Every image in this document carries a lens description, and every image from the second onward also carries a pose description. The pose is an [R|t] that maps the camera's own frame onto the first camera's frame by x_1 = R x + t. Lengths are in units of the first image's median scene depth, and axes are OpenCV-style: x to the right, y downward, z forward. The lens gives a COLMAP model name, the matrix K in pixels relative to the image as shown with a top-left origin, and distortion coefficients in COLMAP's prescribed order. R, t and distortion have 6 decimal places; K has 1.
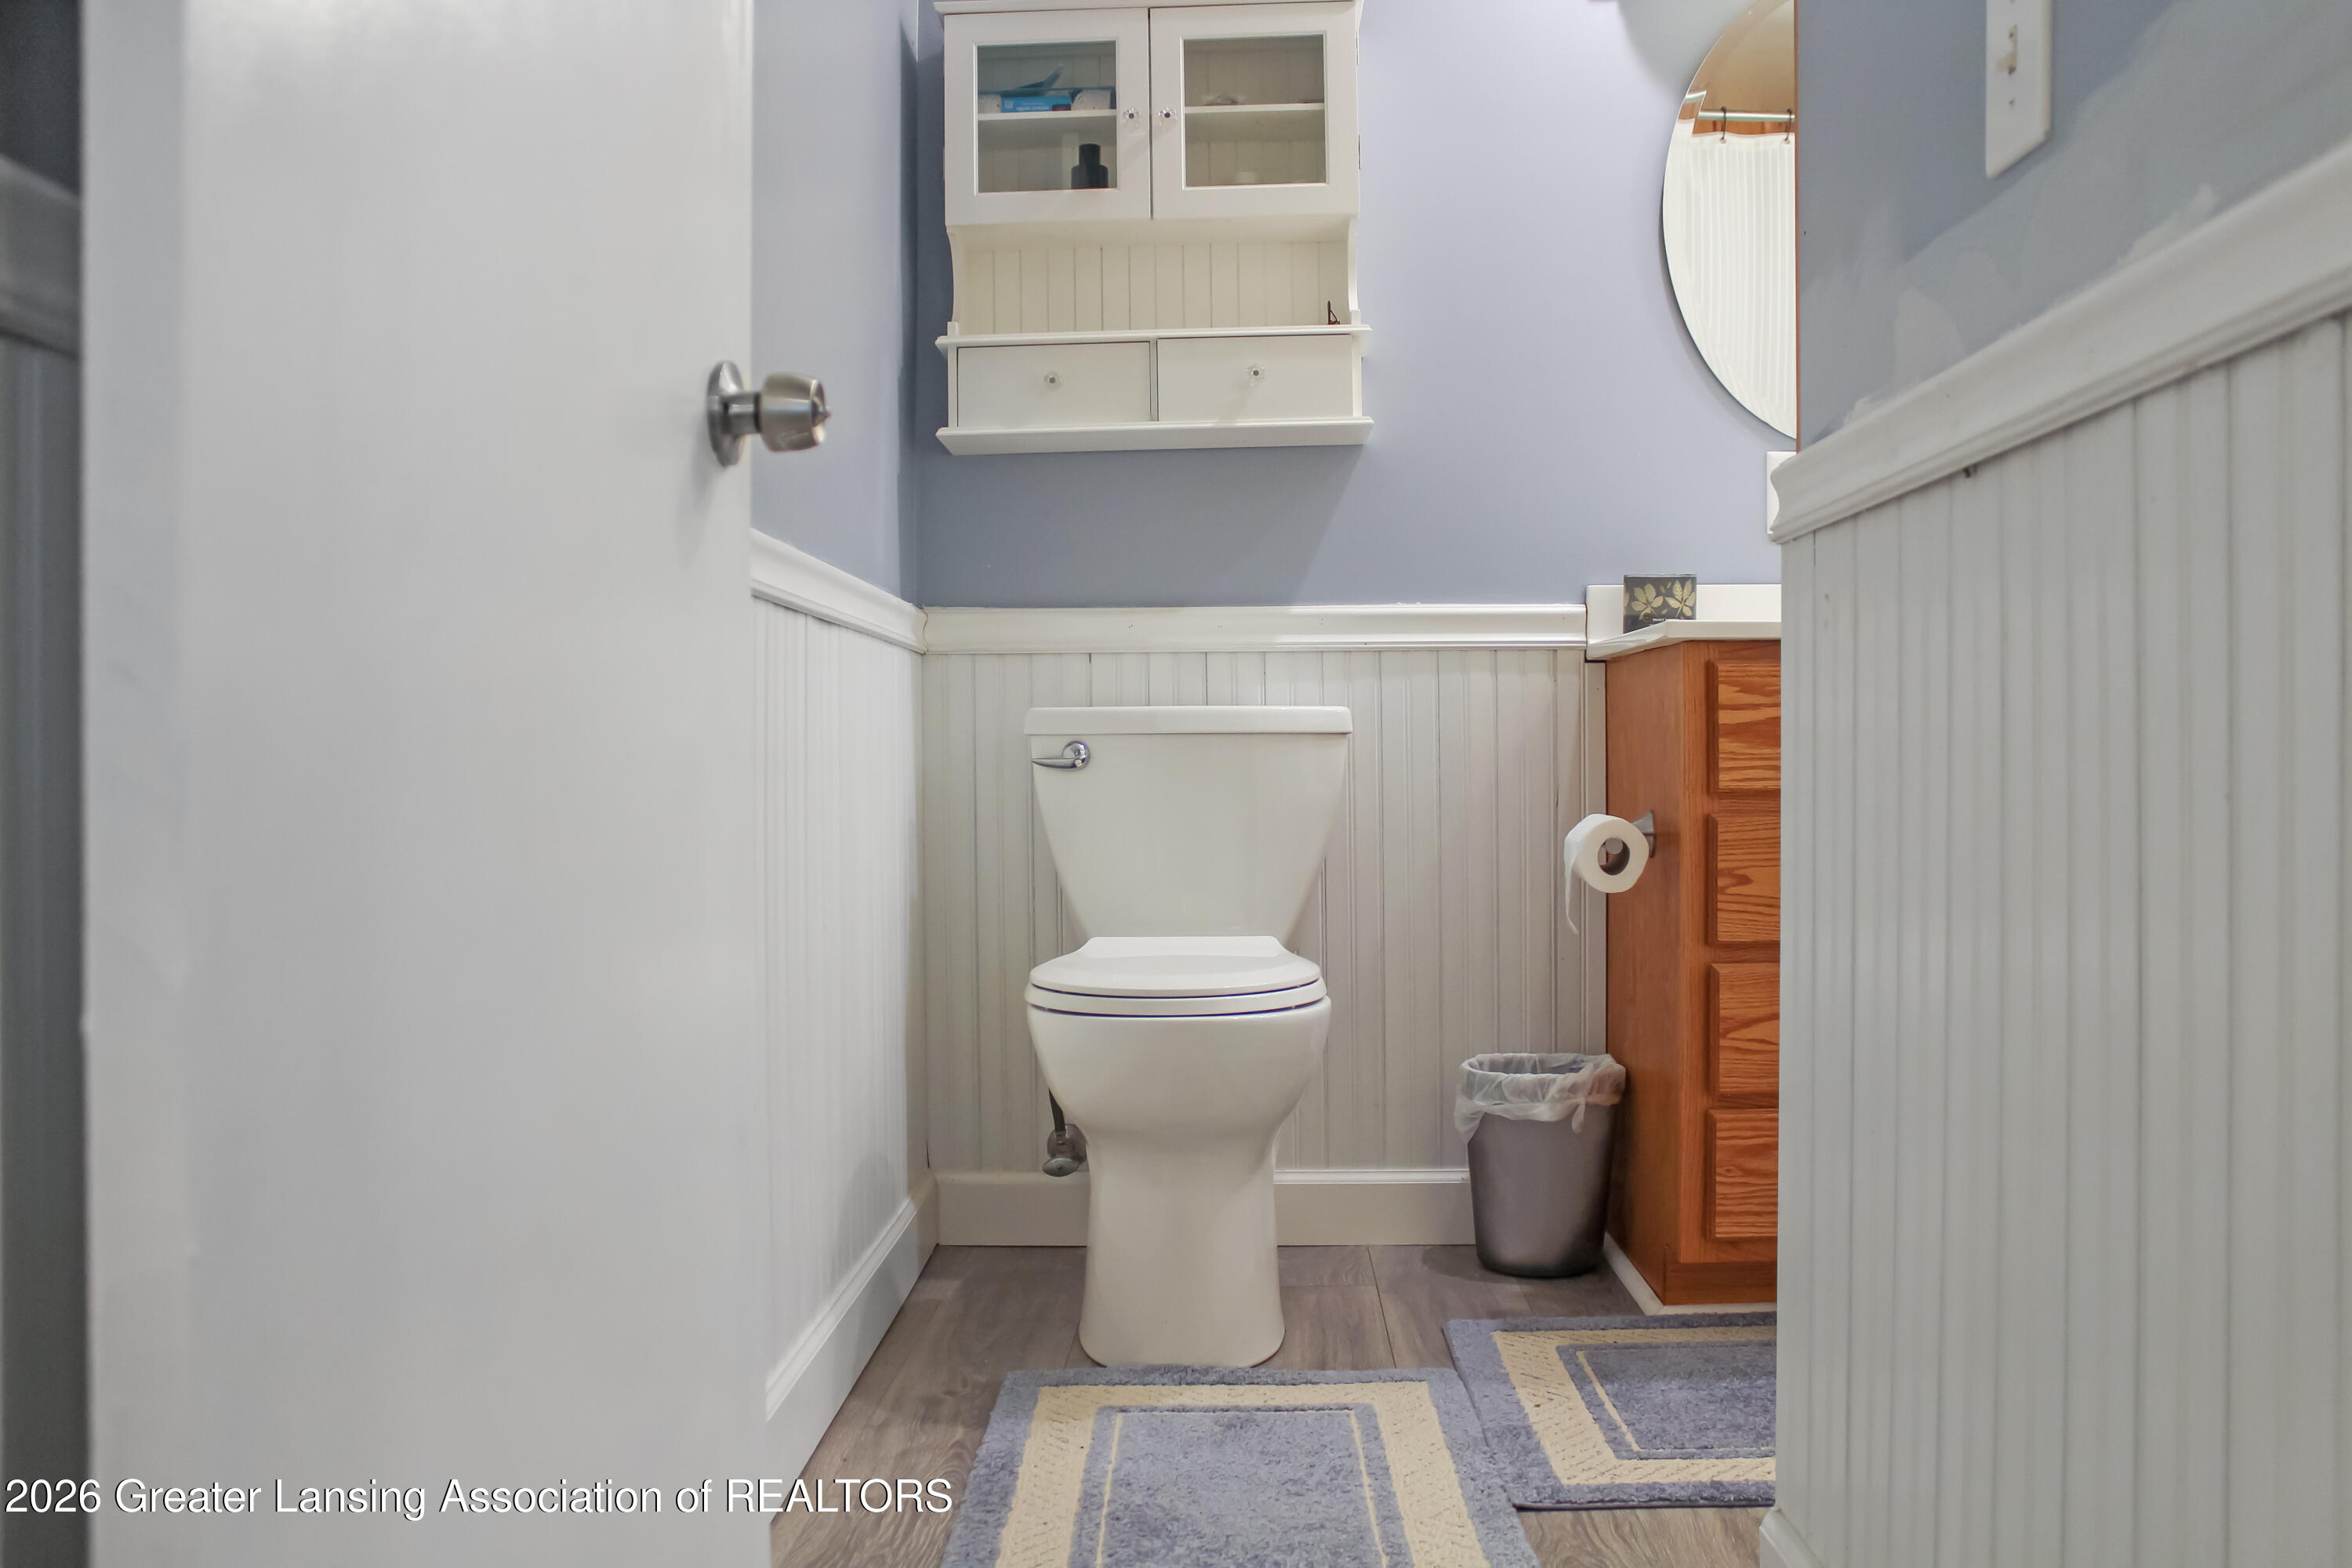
lens RADIAL K [[2015.3, 0, 1178.3], [0, 2015.3, 763.5], [0, 0, 1]] dist [-0.124449, 0.109695]
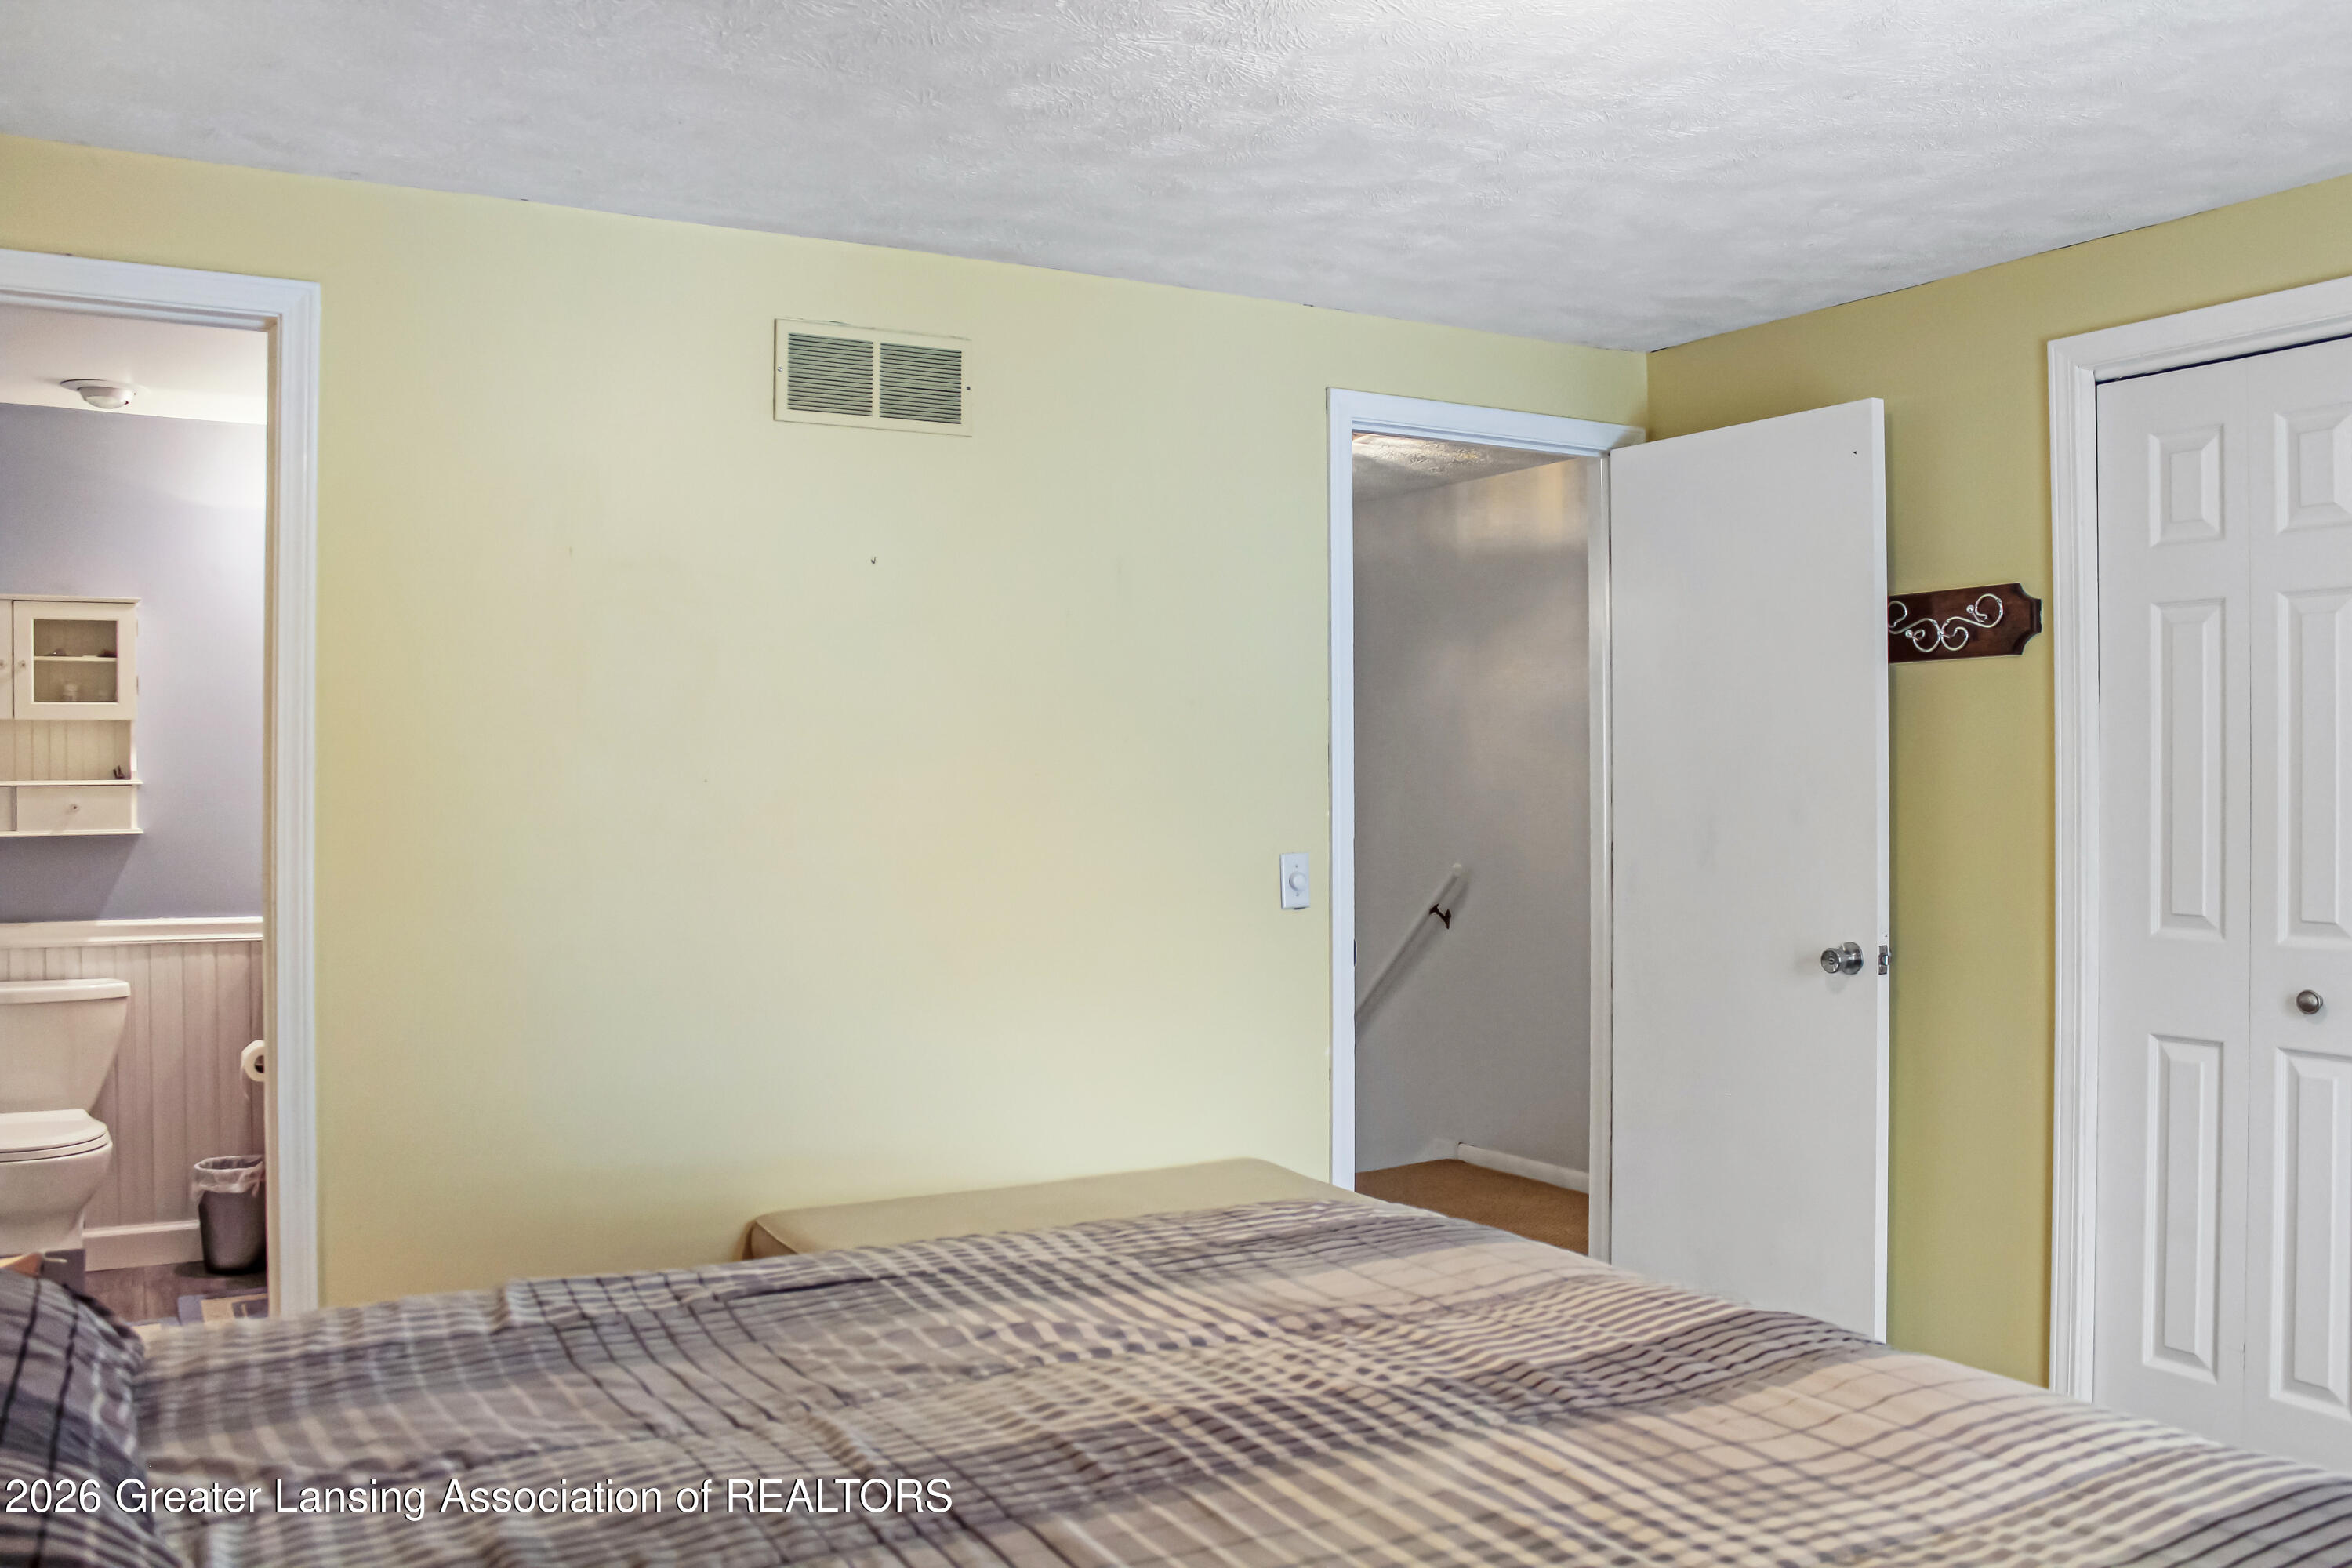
lens RADIAL K [[2015.3, 0, 1175.0], [0, 2015.3, 777.8], [0, 0, 1]] dist [-0.124449, 0.109695]
pose [[0.861085, 0.007129, 0.508411, -0.006518], [-0.003257, 0.999959, -0.008506, -0.207296], [-0.508451, 0.005668, 0.861073, -1.088596]]
